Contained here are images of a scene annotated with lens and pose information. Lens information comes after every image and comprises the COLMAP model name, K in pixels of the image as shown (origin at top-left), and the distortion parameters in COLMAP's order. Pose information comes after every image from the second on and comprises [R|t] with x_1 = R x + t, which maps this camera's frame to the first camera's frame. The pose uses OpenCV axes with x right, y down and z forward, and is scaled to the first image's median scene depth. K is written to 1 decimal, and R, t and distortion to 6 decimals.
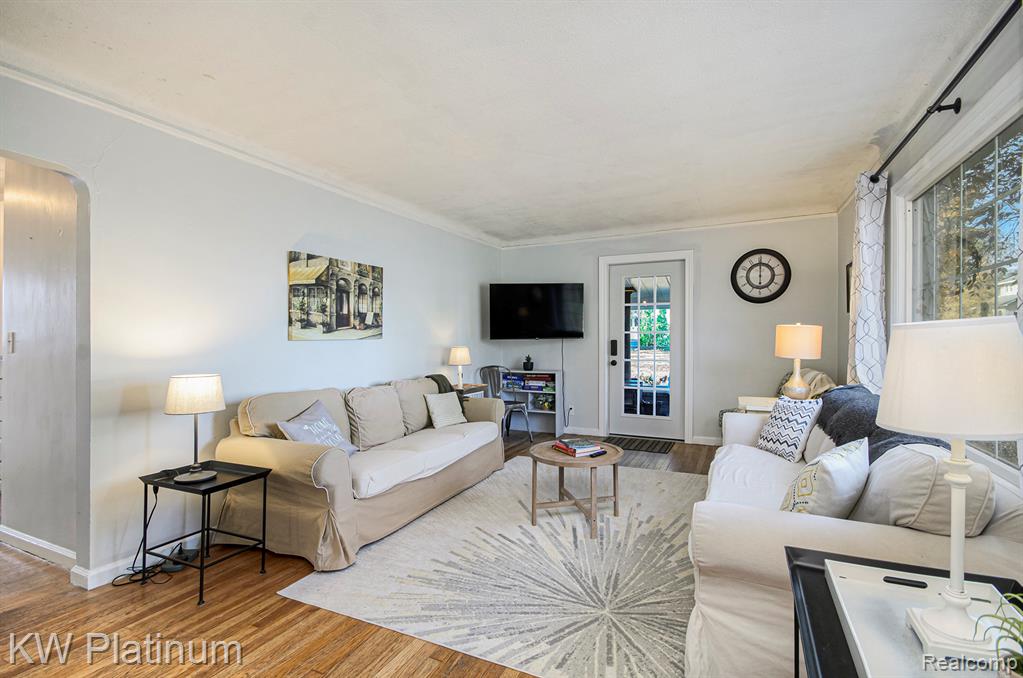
lens RADIAL K [[471.8, 0, 515.4], [0, 471.8, 337.5], [0, 0, 1]] dist [-0.001911, 0.000018]
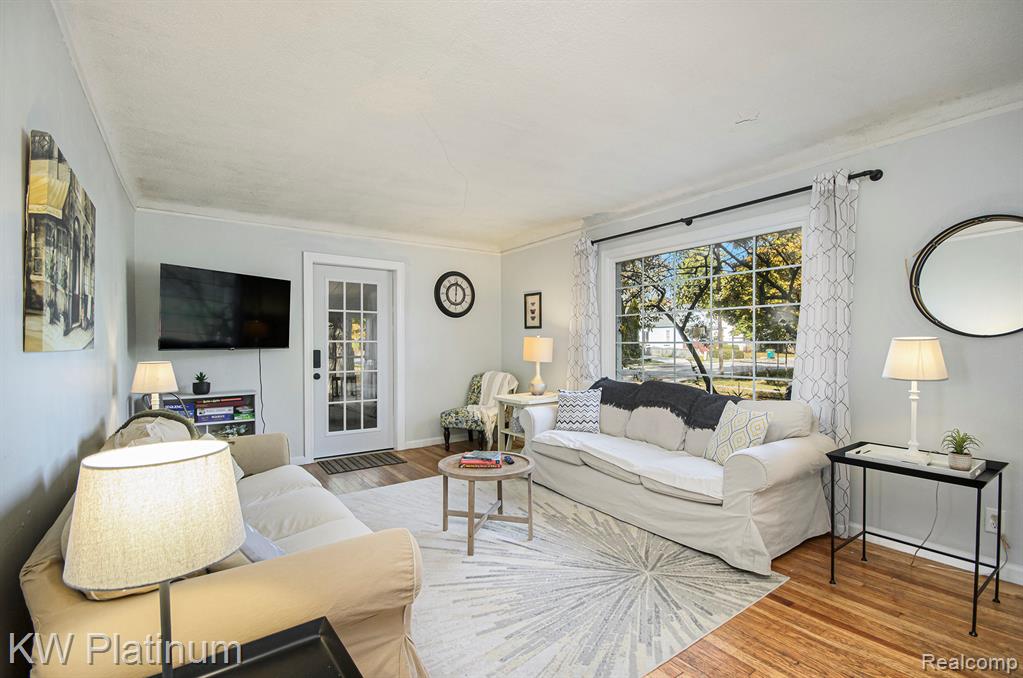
lens RADIAL K [[471.8, 0, 512.6], [0, 471.8, 342.7], [0, 0, 1]] dist [-0.001911, 0.000018]
pose [[0.474387, 0.008009, 0.880280, -0.447713], [0.003784, 0.999931, -0.011137, 0.003601], [-0.880308, 0.008614, 0.474324, 0.315881]]
